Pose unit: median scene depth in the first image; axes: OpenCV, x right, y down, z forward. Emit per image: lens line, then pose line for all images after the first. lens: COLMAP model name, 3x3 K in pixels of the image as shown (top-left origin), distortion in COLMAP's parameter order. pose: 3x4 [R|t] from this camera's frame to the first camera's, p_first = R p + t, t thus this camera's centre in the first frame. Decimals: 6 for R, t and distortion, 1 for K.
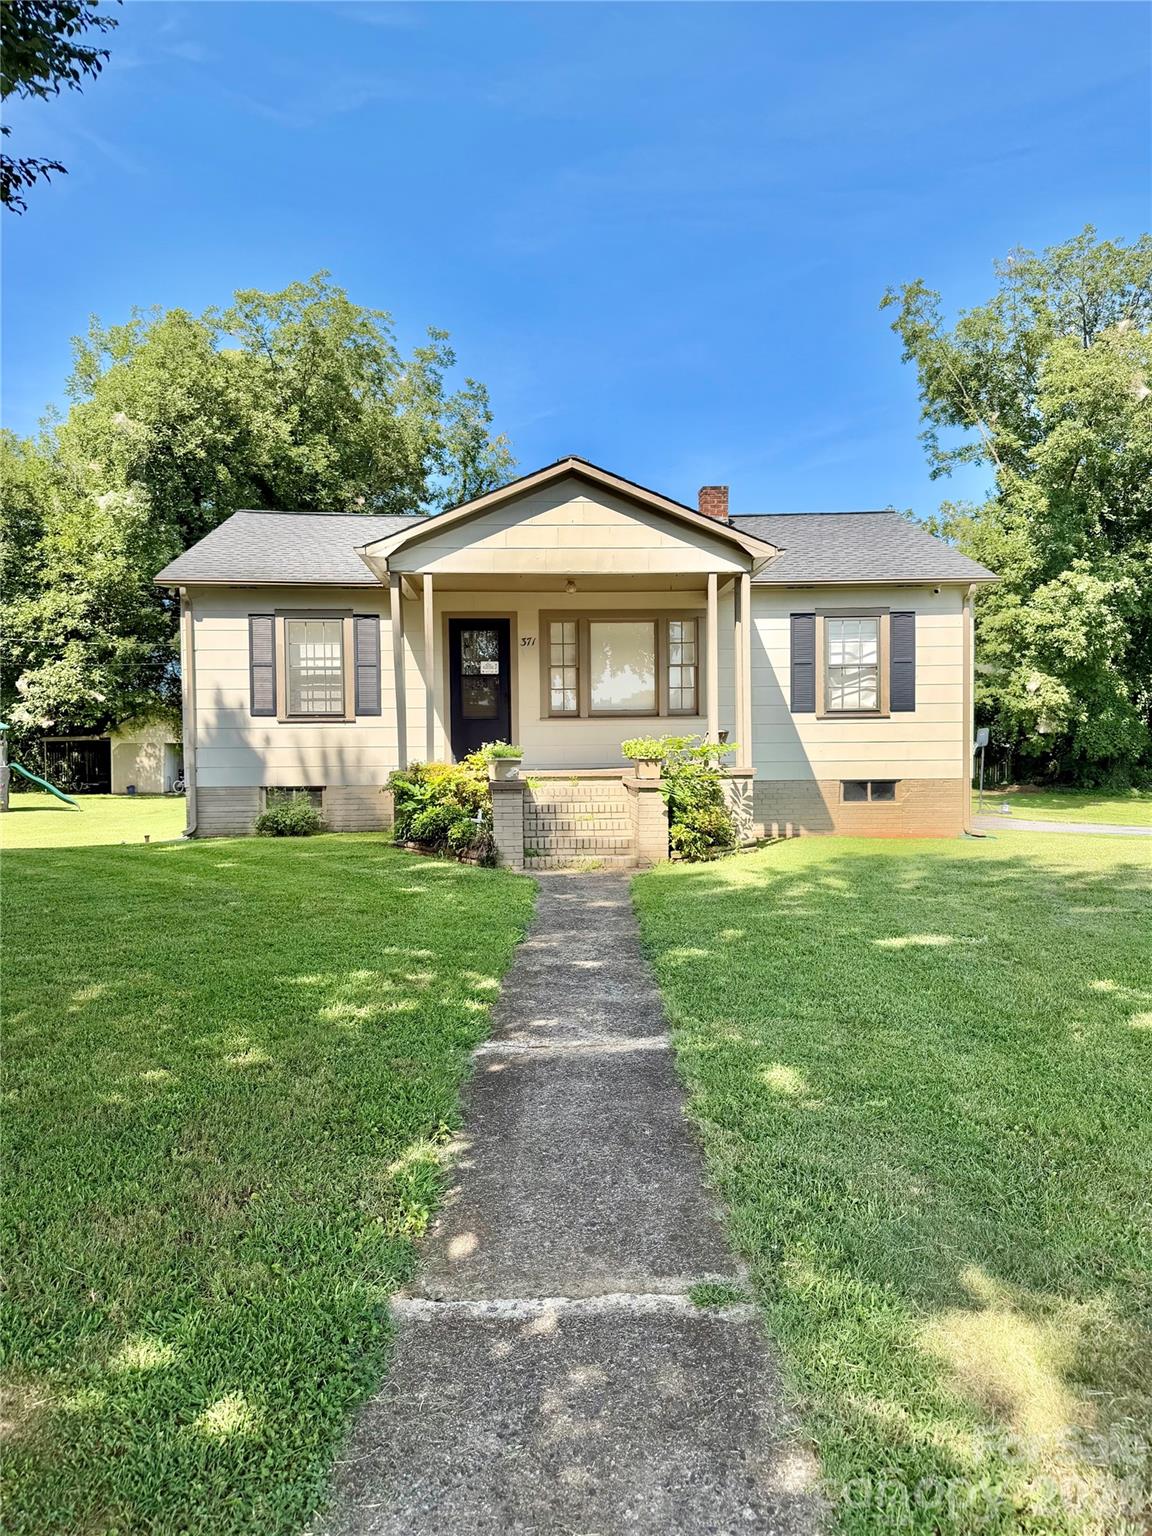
lens RADIAL K [[1109.7, 0, 575.5], [0, 1109.7, 773.4], [0, 0, 1]] dist [0.010877, -0.000755]
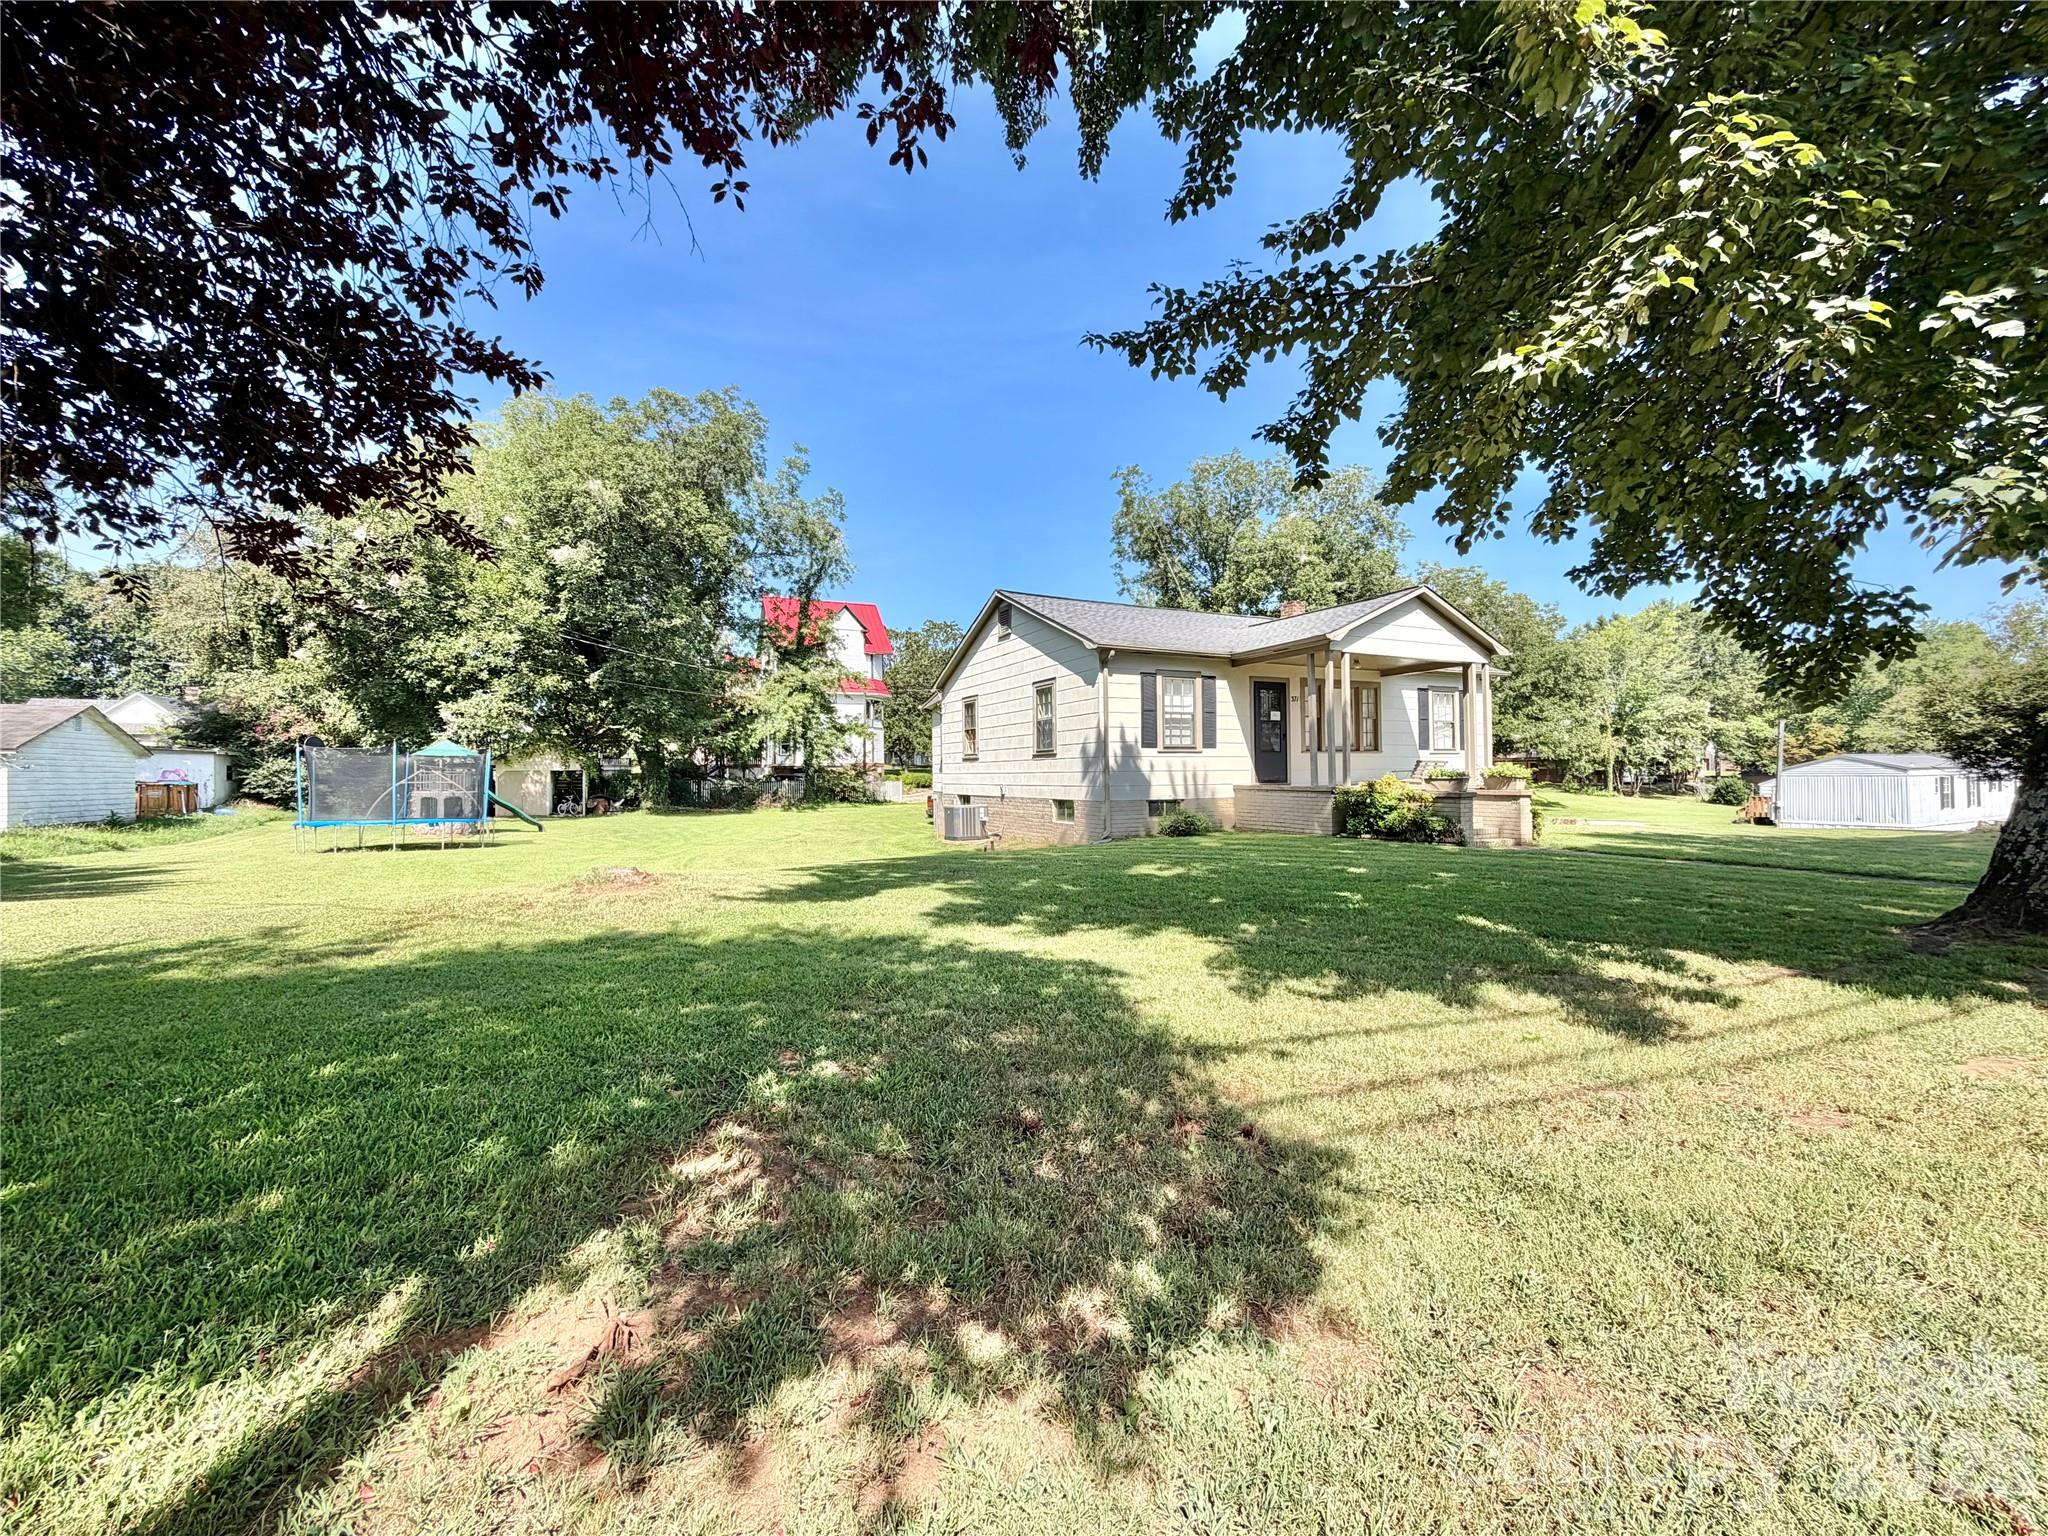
lens RADIAL K [[815.2, 0, 1021.9], [0, 815.2, 762.6], [0, 0, 1]] dist [-0.001531, -0.000007]
pose [[0.905680, -0.000611, 0.423961, -0.425858], [0.015672, 0.999364, -0.032040, -0.002523], [-0.423671, 0.035662, 0.905114, 0.088147]]
